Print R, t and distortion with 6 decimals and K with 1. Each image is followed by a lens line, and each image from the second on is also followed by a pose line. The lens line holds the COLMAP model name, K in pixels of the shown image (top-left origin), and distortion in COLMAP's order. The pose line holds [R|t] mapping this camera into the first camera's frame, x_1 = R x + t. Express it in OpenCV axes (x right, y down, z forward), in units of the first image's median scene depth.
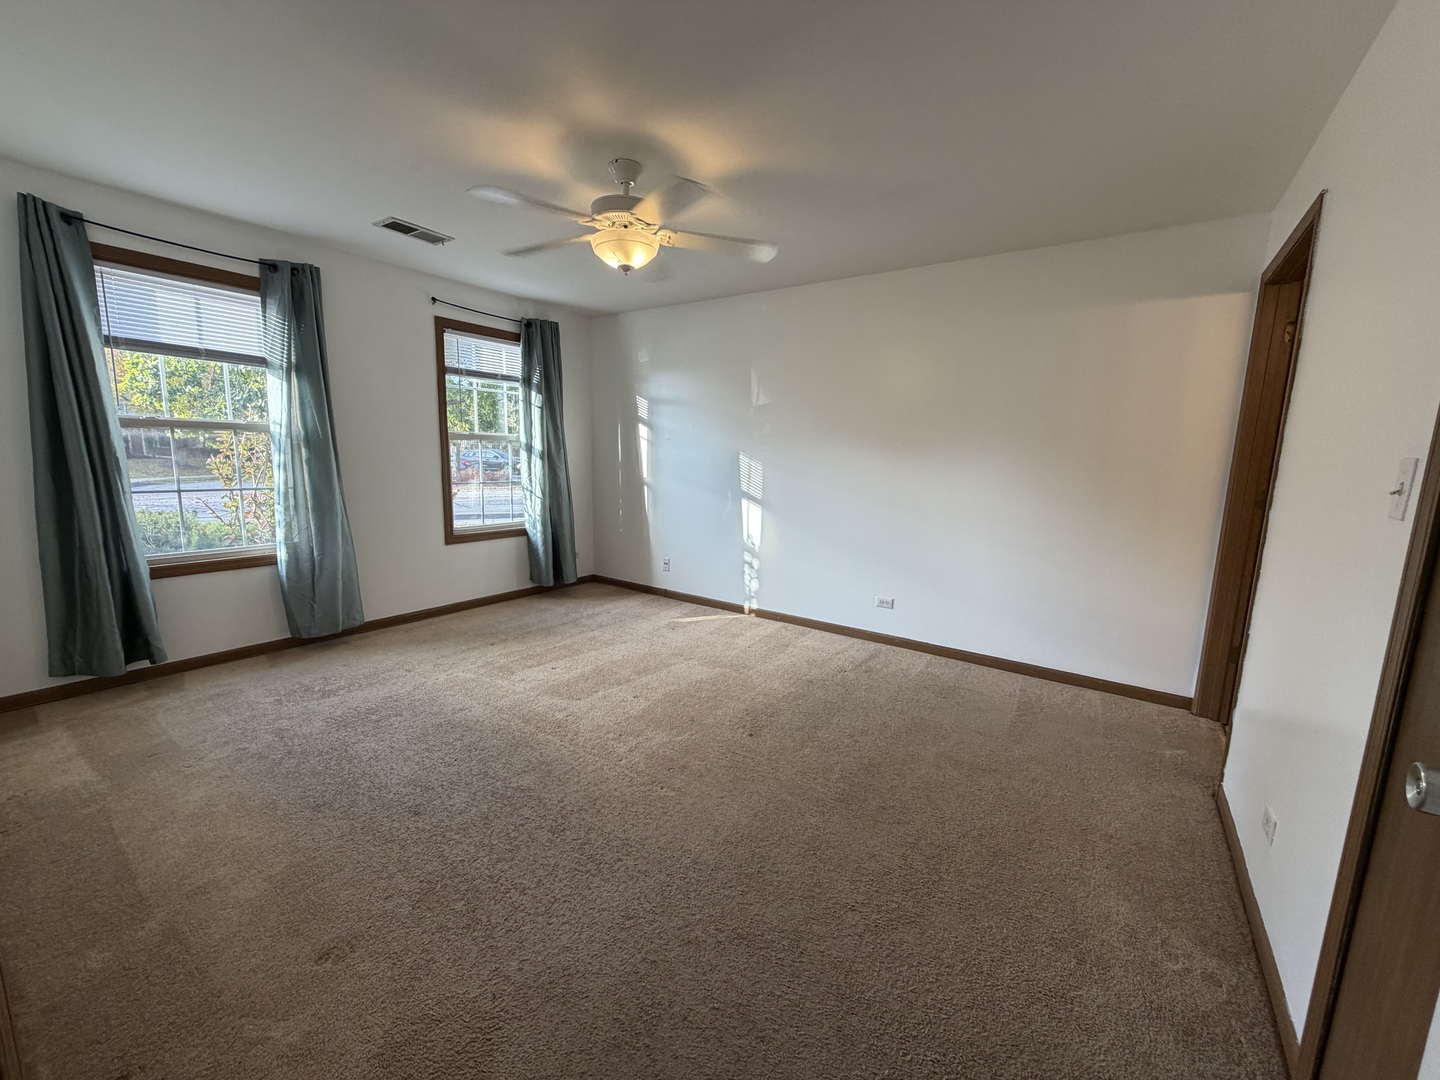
lens RADIAL K [[574.6, 0, 716.0], [0, 574.6, 541.7], [0, 0, 1]] dist [-0.001386, -0.000626]
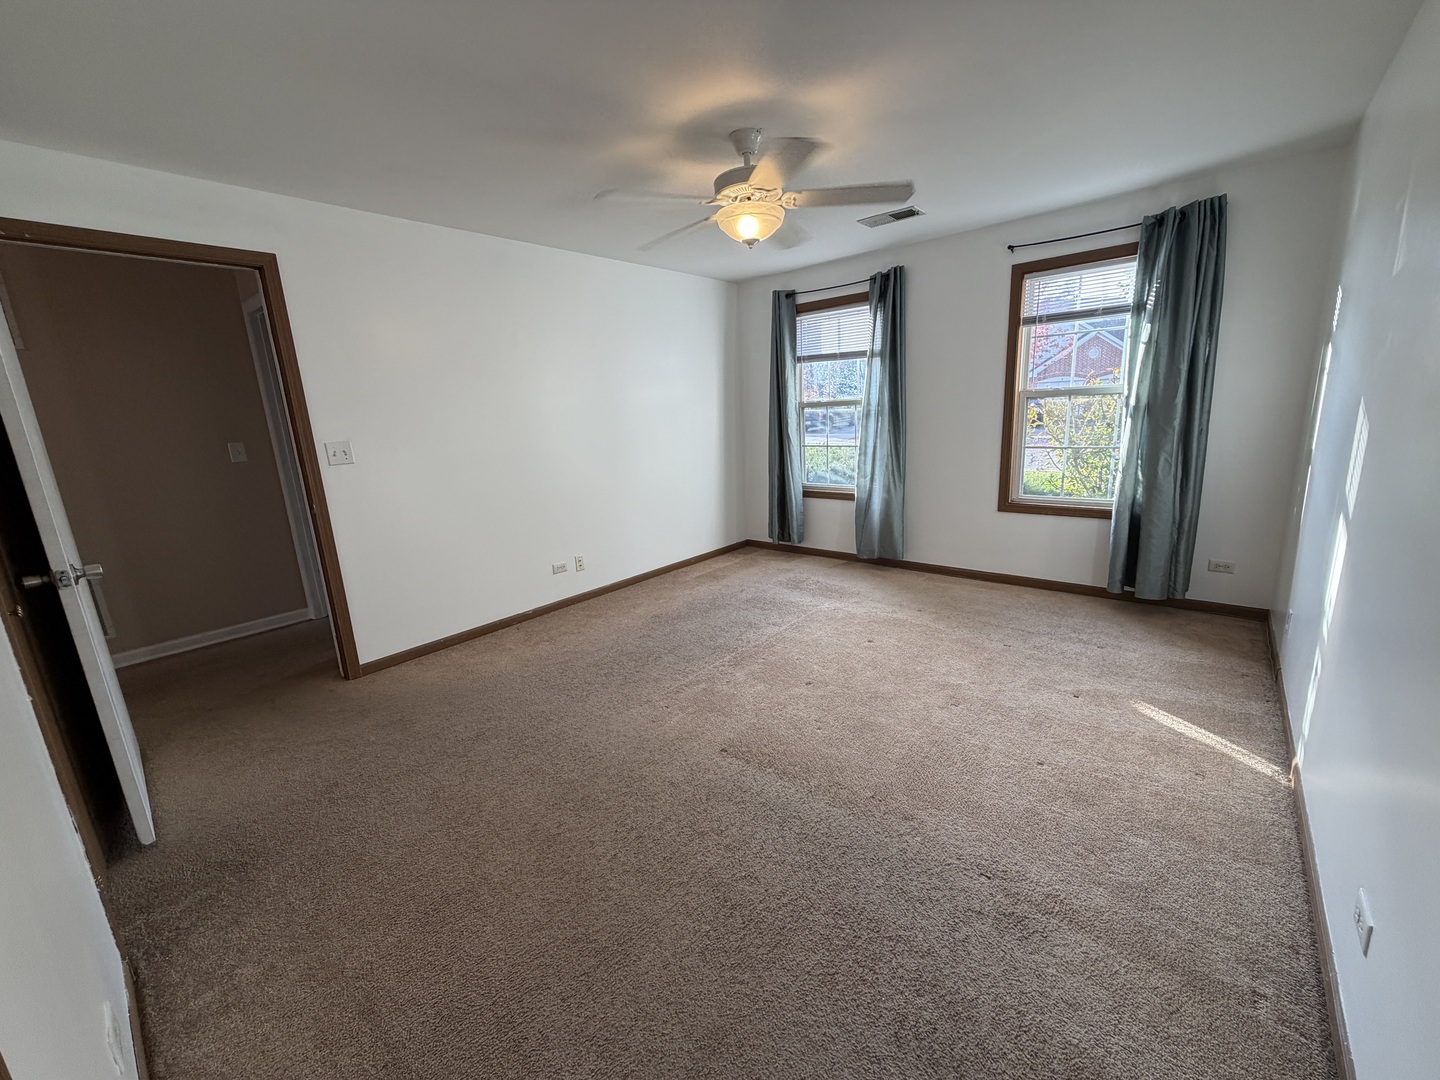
lens RADIAL K [[574.6, 0, 716.0], [0, 574.6, 541.7], [0, 0, 1]] dist [-0.001386, -0.000626]
pose [[-0.099691, 0.202854, -0.974121, 0.642237], [-0.105502, 0.971324, 0.213068, -0.123017], [0.989409, 0.124013, -0.075431, 0.754822]]
